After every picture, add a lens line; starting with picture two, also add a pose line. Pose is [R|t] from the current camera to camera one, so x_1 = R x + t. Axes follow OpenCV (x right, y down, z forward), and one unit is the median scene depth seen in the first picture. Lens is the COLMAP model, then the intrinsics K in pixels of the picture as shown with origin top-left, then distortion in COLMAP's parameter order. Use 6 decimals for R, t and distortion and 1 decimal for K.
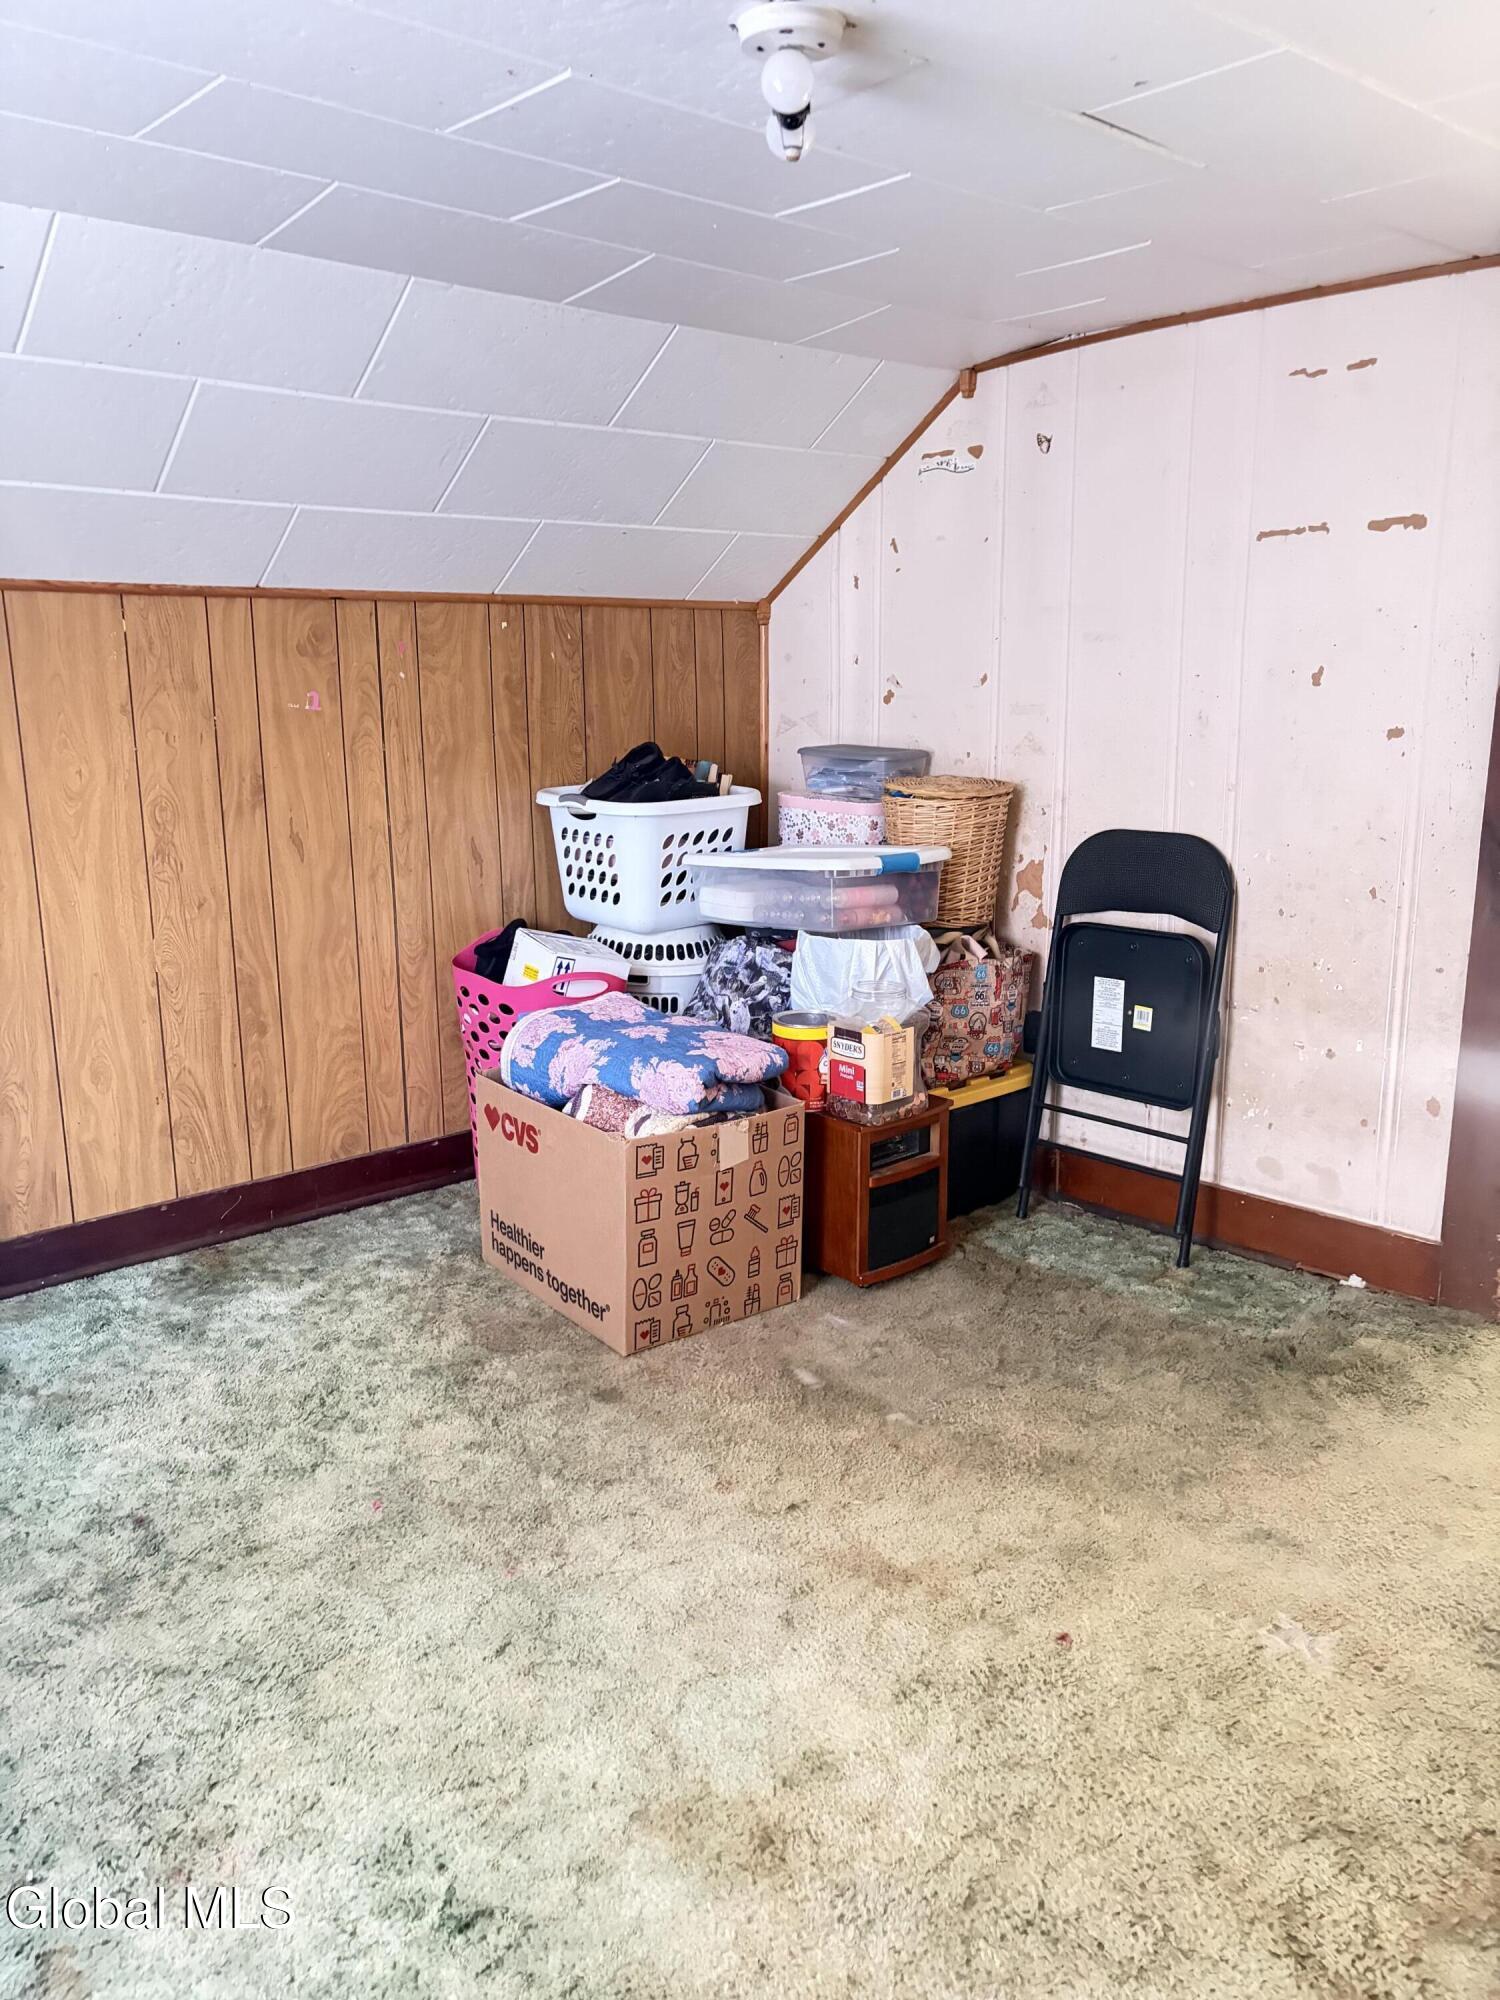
lens RADIAL K [[1527.1, 0, 754.4], [0, 1527.1, 1003.1], [0, 0, 1]] dist [0.033149, -0.040293]
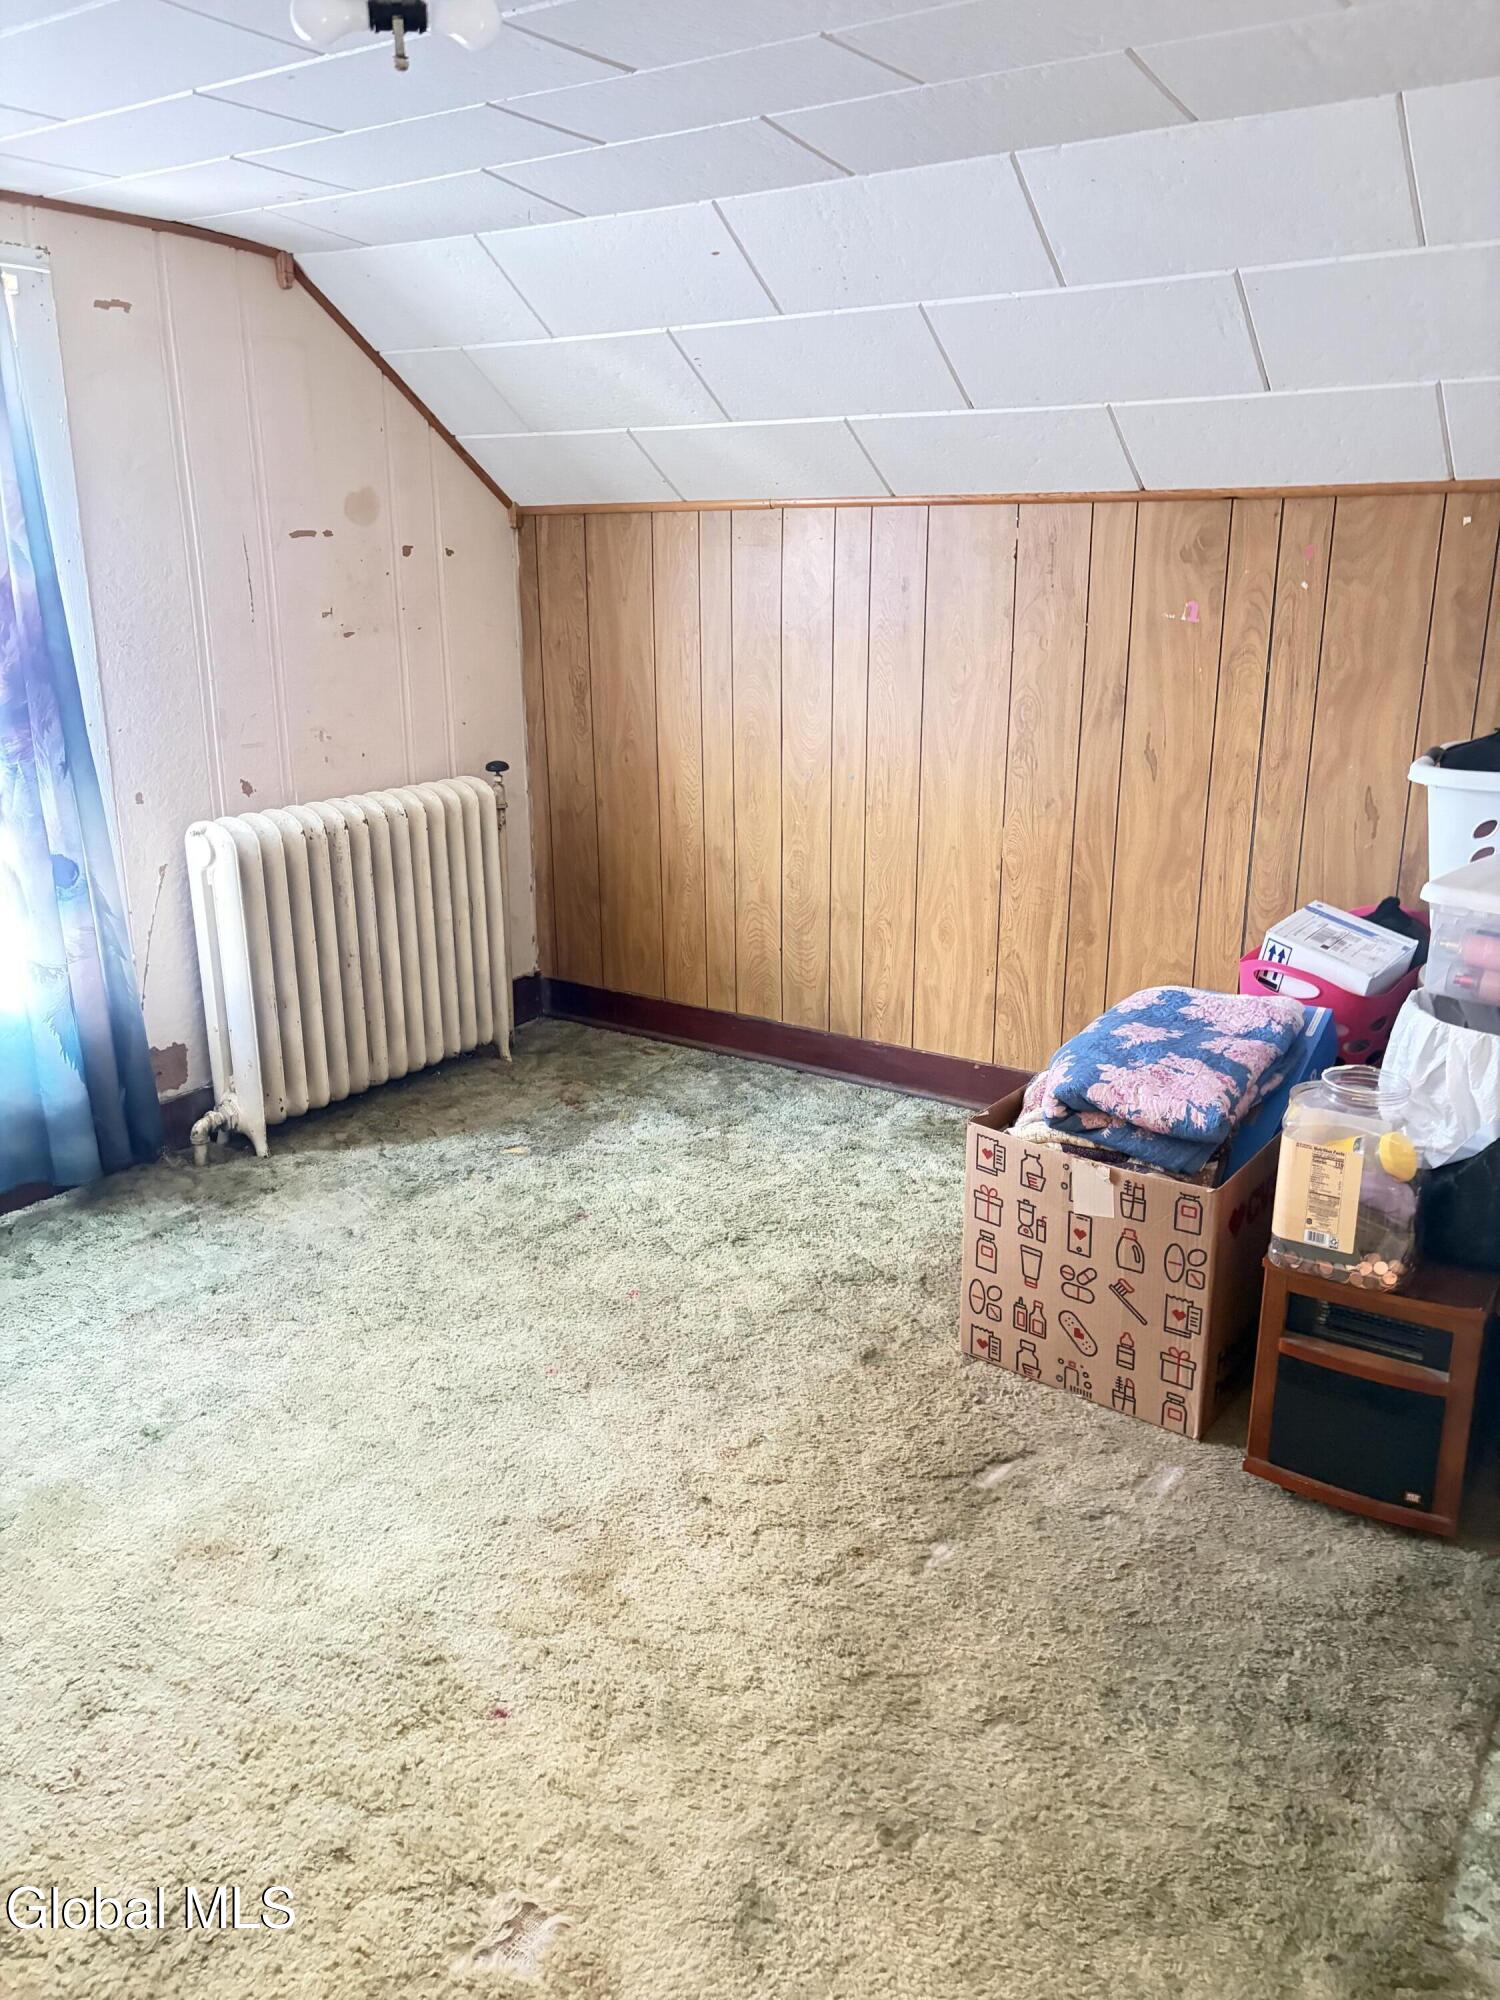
lens RADIAL K [[1527.1, 0, 751.0], [0, 1527.1, 1007.9], [0, 0, 1]] dist [0.033149, -0.040293]
pose [[0.221696, 0.282484, -0.933303, 0.610923], [-0.208548, 0.948710, 0.237609, -0.138449], [0.952554, 0.141962, 0.269236, 0.544514]]
